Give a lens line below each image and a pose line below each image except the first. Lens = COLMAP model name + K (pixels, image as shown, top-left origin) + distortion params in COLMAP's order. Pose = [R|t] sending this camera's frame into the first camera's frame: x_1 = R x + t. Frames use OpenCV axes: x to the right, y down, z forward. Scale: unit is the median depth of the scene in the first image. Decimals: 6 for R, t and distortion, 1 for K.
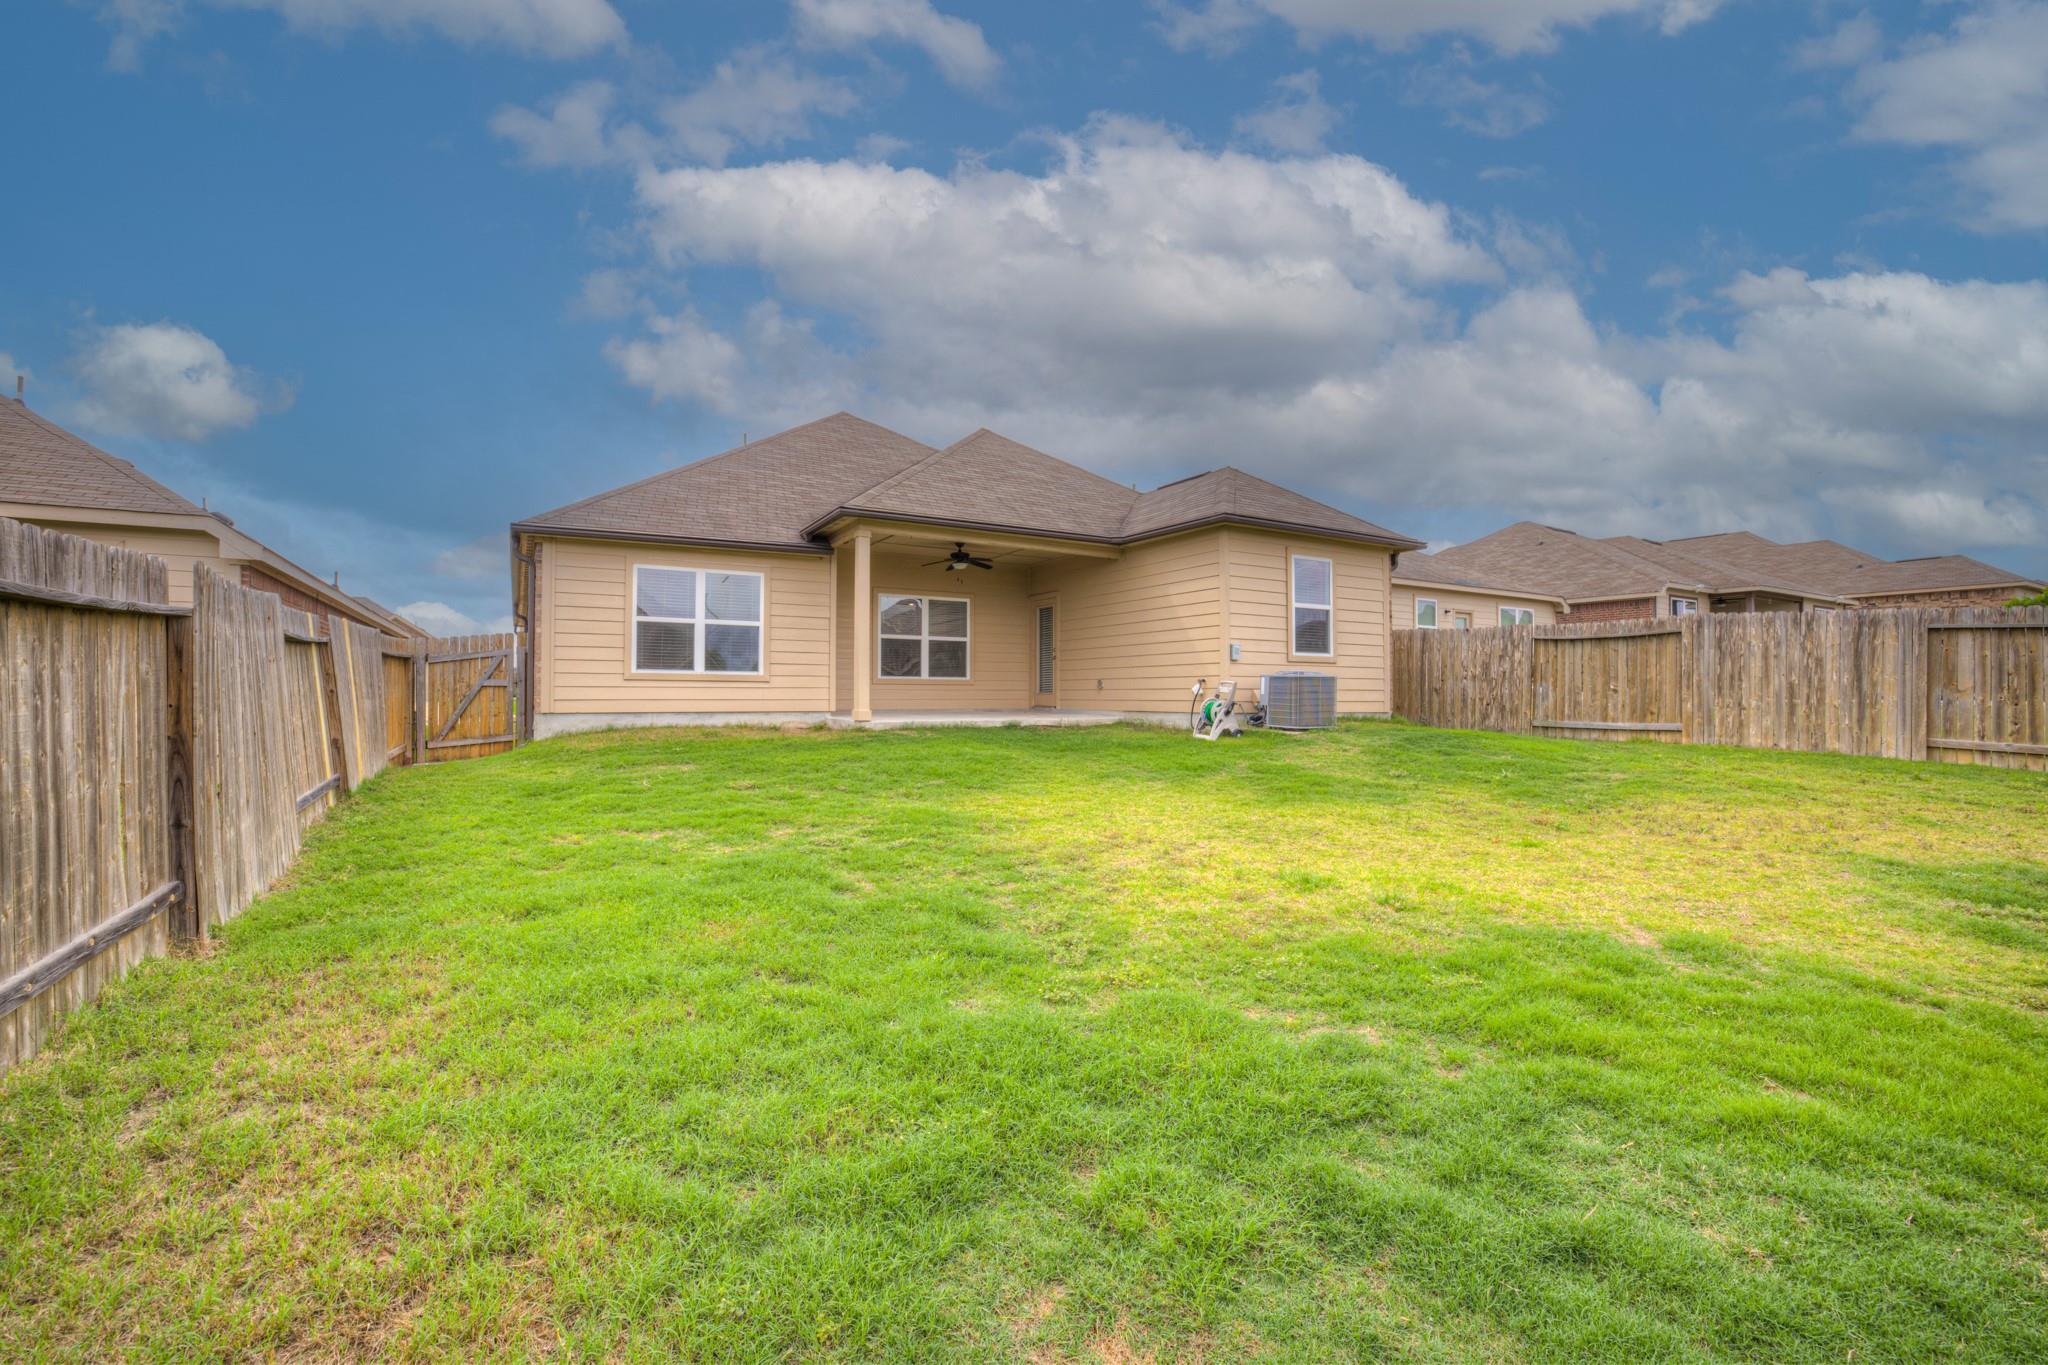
lens RADIAL K [[885.4, 0, 1024.0], [0, 885.4, 682.5], [0, 0, 1]] dist [-0.031157, 0.000071]
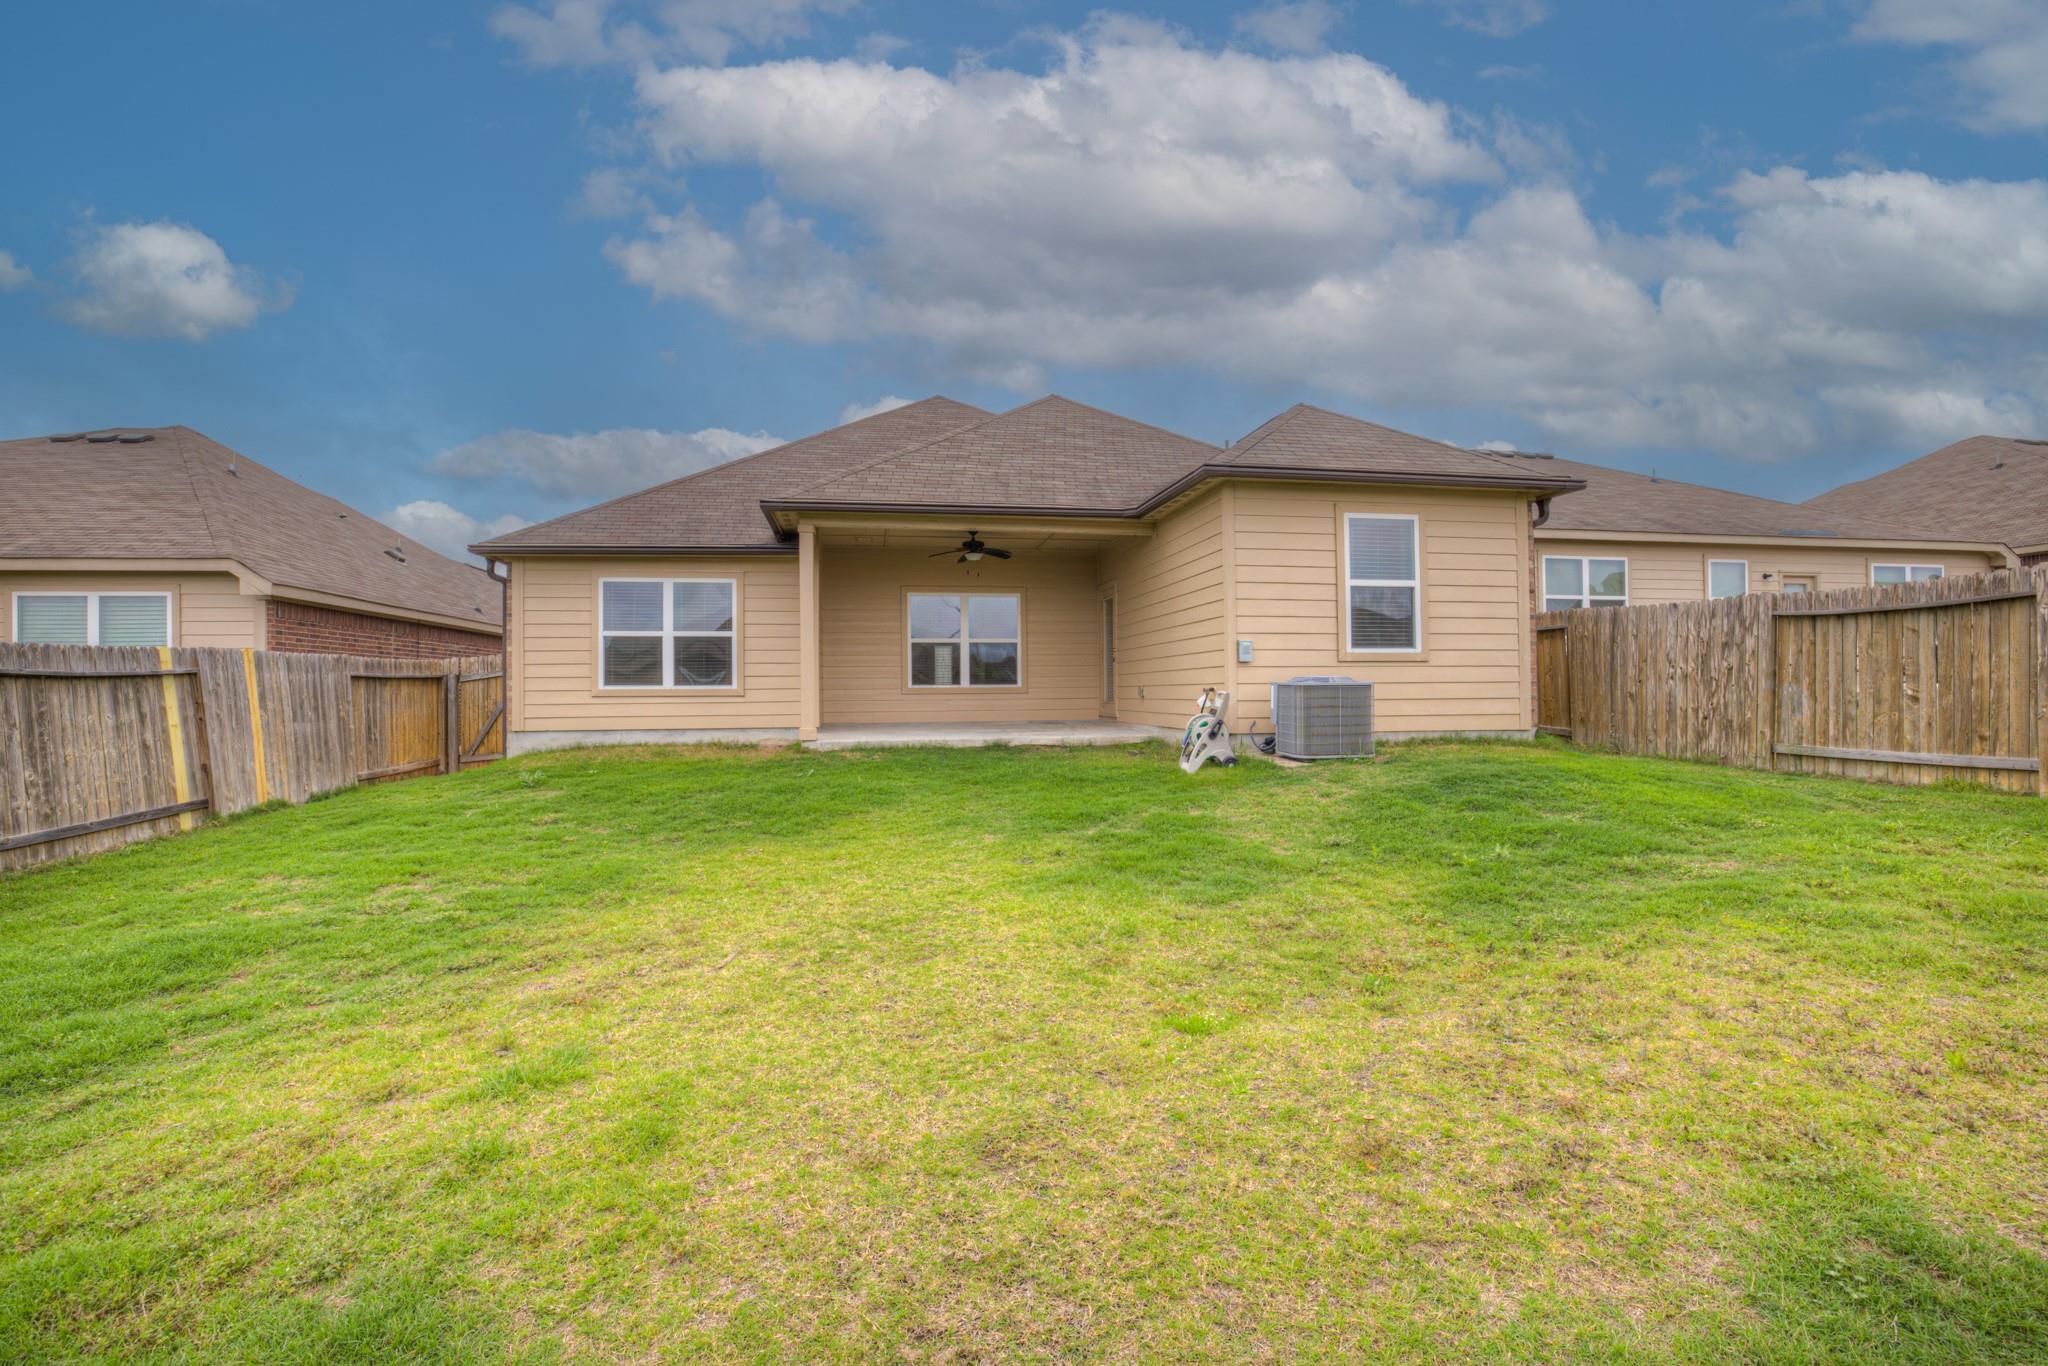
lens RADIAL K [[906.2, 0, 1024.0], [0, 906.2, 683.0], [0, 0, 1]] dist [-0.021704, 0.000423]
pose [[0.932947, -0.013974, -0.359741, 0.325967], [0.016400, 0.999859, 0.003693, -0.013049], [0.359639, -0.009345, 0.933045, 0.217611]]
